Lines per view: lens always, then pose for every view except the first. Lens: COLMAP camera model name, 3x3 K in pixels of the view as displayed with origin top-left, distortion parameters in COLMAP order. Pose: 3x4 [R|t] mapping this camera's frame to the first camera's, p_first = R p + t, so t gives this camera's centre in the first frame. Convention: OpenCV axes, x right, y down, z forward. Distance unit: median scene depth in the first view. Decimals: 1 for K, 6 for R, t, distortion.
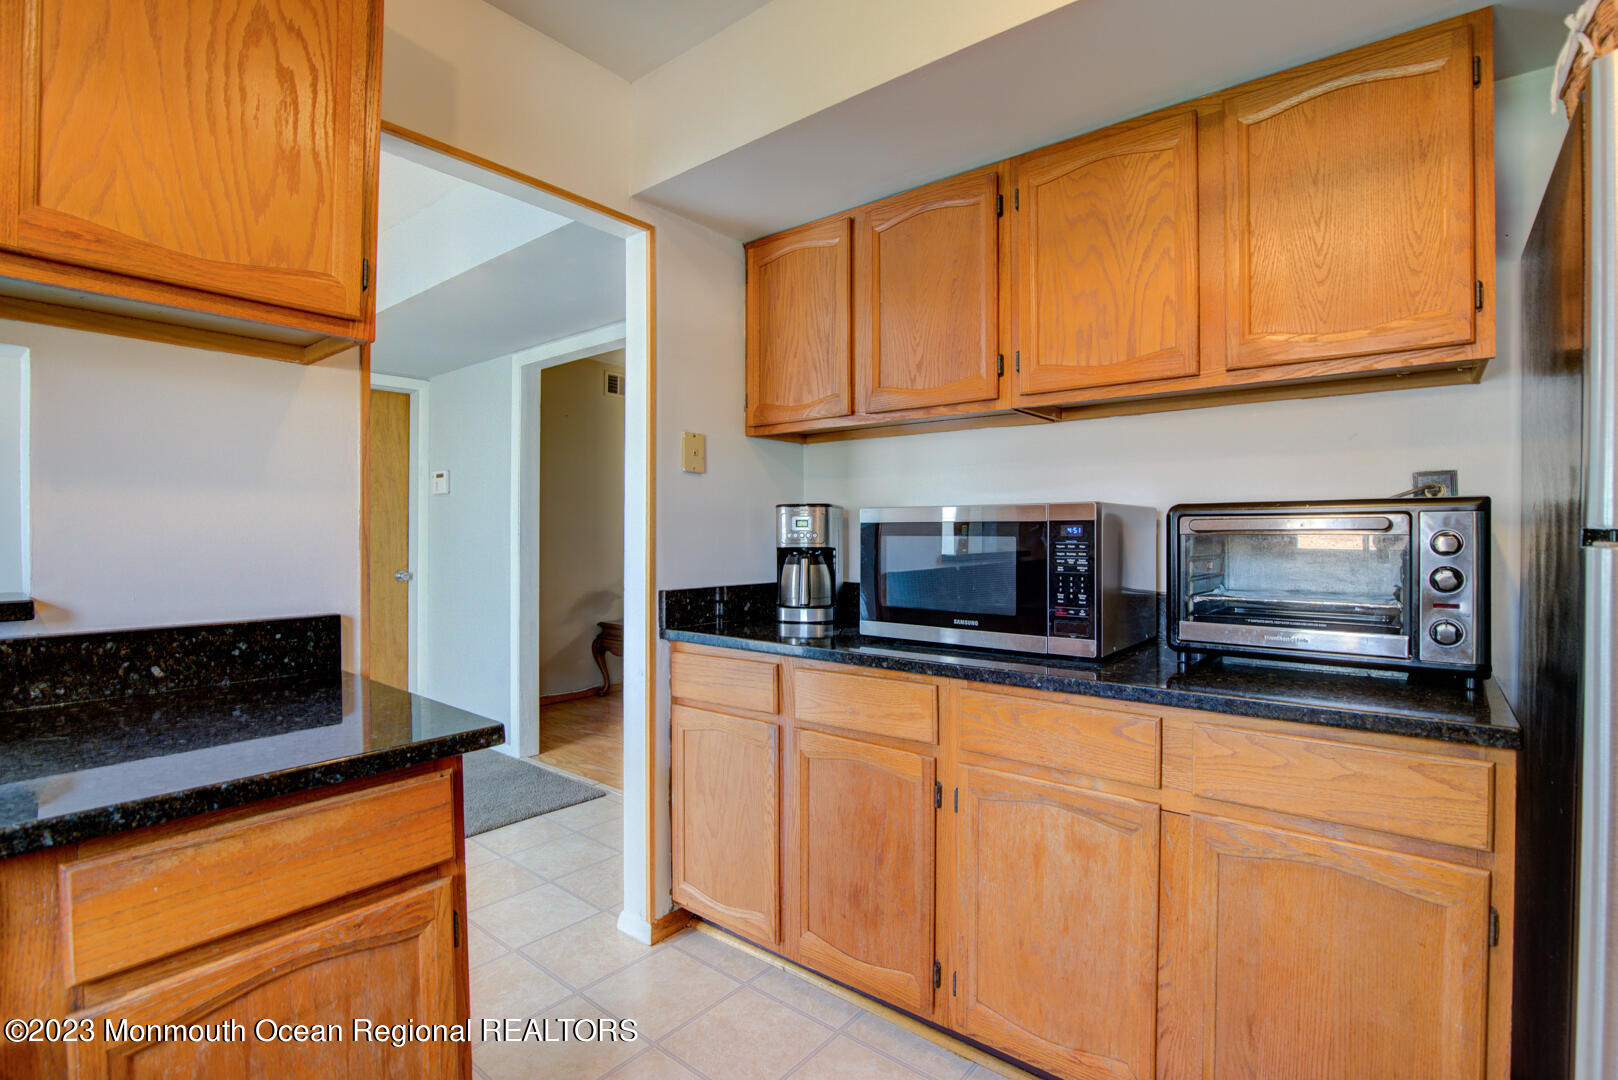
lens RADIAL K [[761.7, 0, 800.8], [0, 761.7, 536.8], [0, 0, 1]] dist [-0.029549, 0.002831]
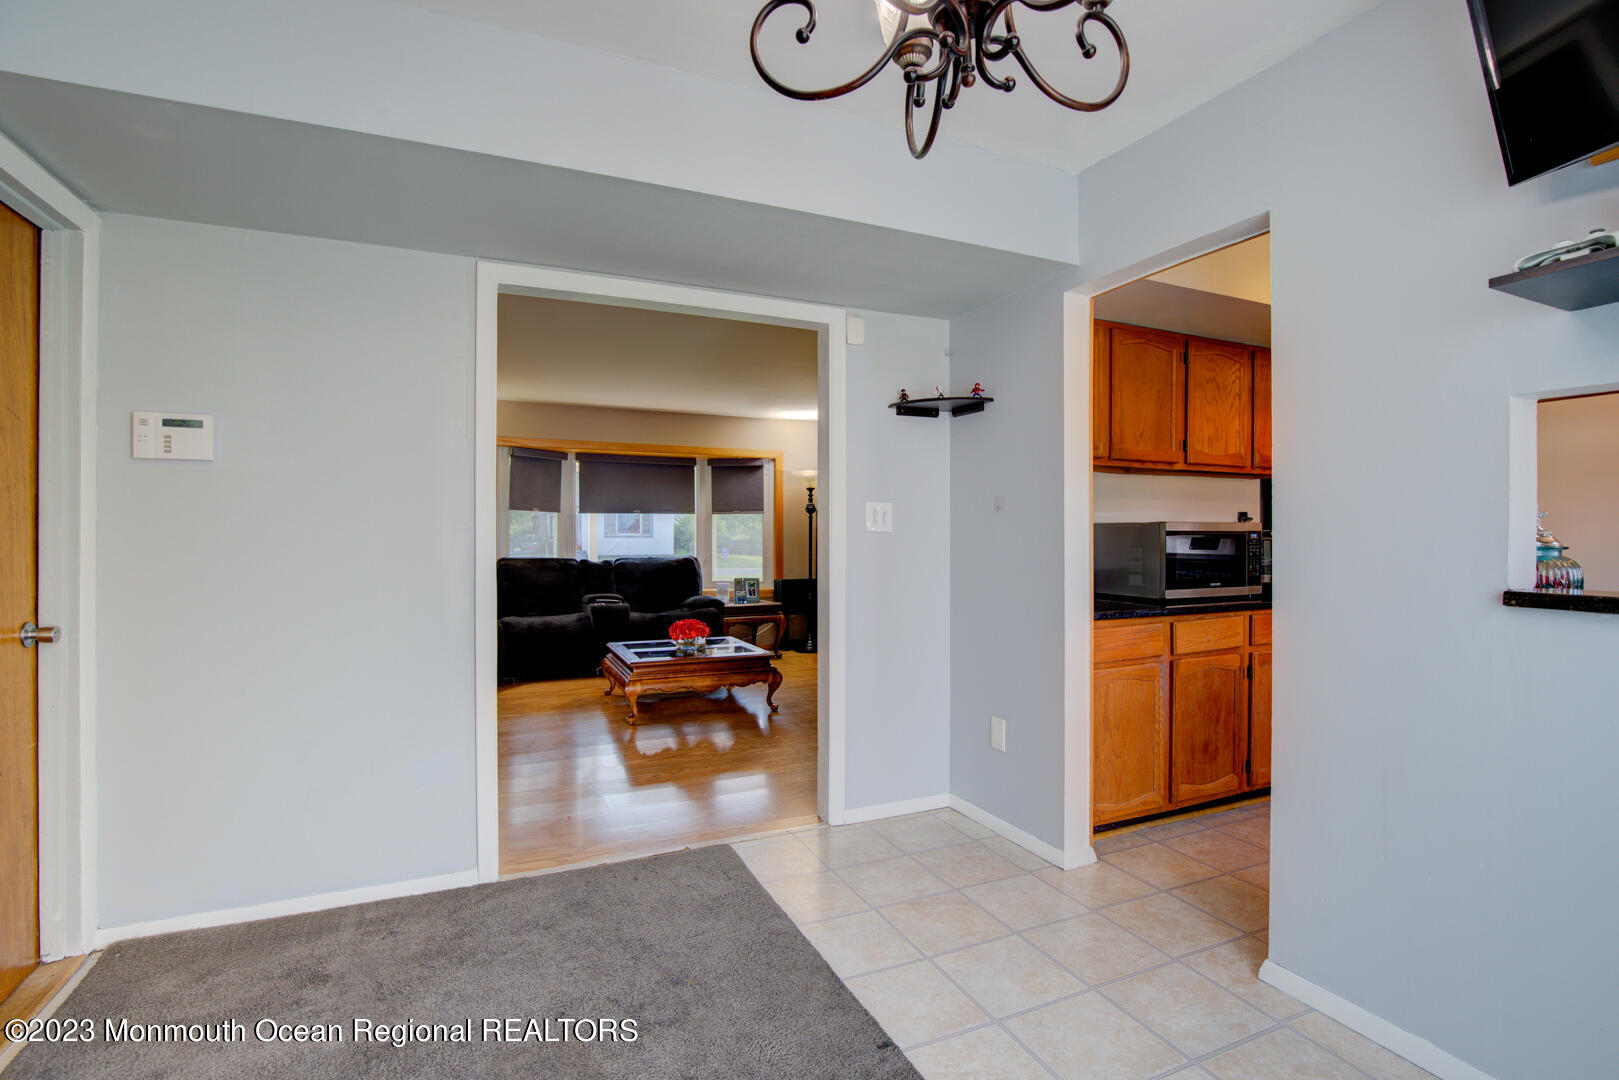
lens RADIAL K [[762.2, 0, 825.6], [0, 762.2, 540.7], [0, 0, 1]] dist [-0.029549, 0.002831]
pose [[0.437634, -0.008971, 0.899108, -1.861359], [0.007519, 0.999952, 0.006317, -0.015293], [-0.899122, 0.003996, 0.437680, 1.028353]]
